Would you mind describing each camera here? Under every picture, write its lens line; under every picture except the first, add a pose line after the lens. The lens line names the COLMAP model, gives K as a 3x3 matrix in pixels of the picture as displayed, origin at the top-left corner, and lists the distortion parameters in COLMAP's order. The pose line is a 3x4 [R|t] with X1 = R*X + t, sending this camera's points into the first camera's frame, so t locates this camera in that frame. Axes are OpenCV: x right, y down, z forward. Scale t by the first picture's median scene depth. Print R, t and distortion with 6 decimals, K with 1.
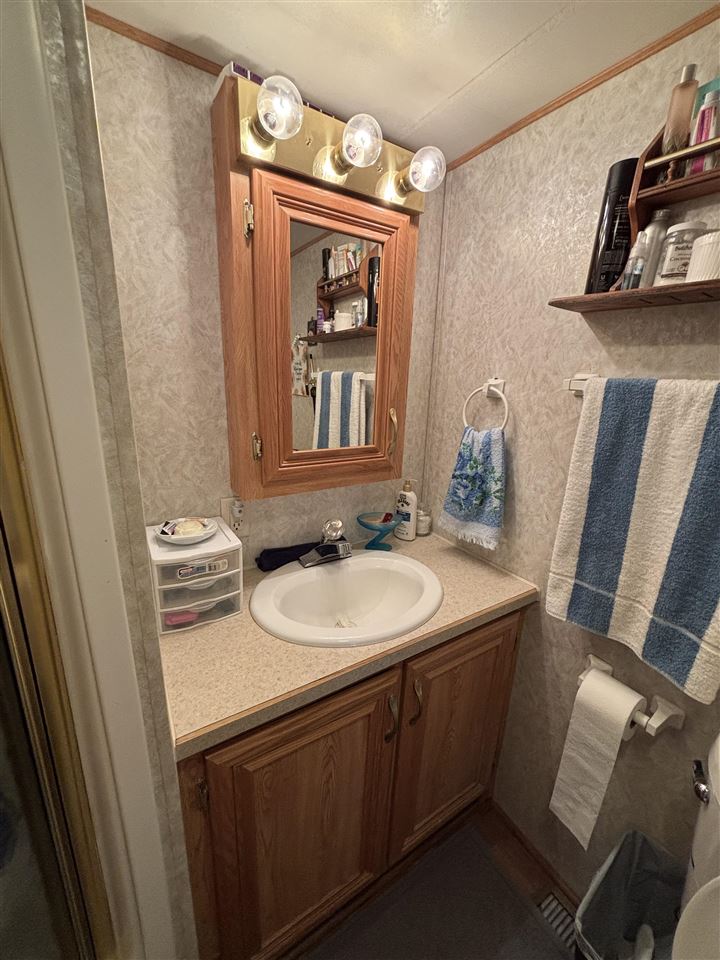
lens RADIAL K [[386.6, 0, 362.4], [0, 386.6, 479.1], [0, 0, 1]] dist [-0.000871, 0.000670]
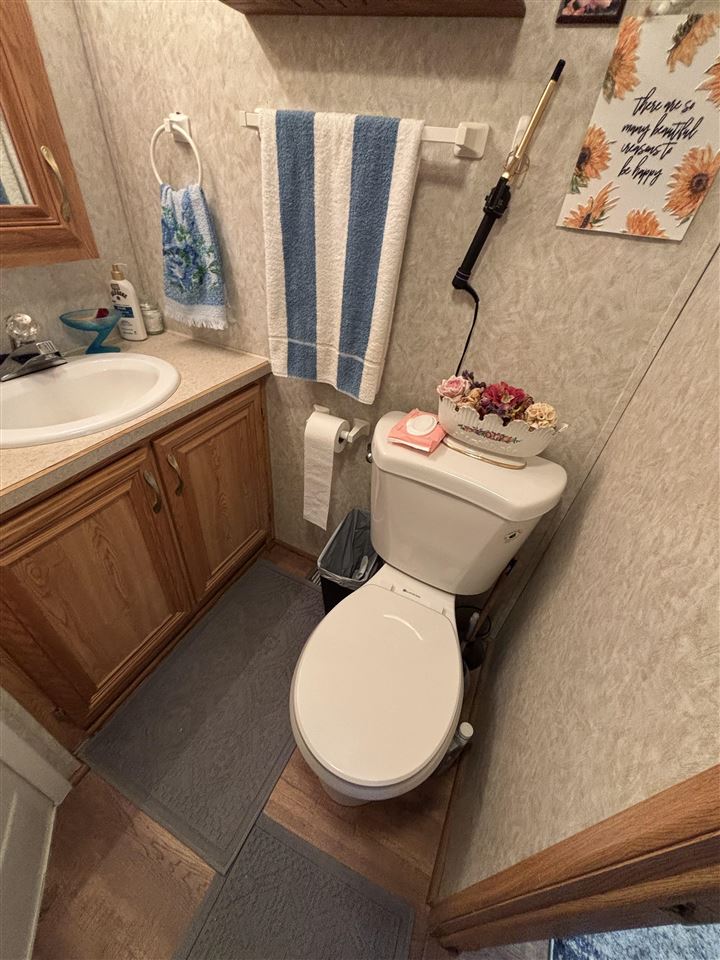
lens RADIAL K [[386.6, 0, 362.4], [0, 386.6, 479.1], [0, 0, 1]] dist [-0.000871, 0.000670]
pose [[0.849489, -0.291335, 0.439878, 0.085352], [0.081140, 0.895944, 0.436694, 0.120635], [-0.521330, -0.335275, 0.784733, -0.138929]]
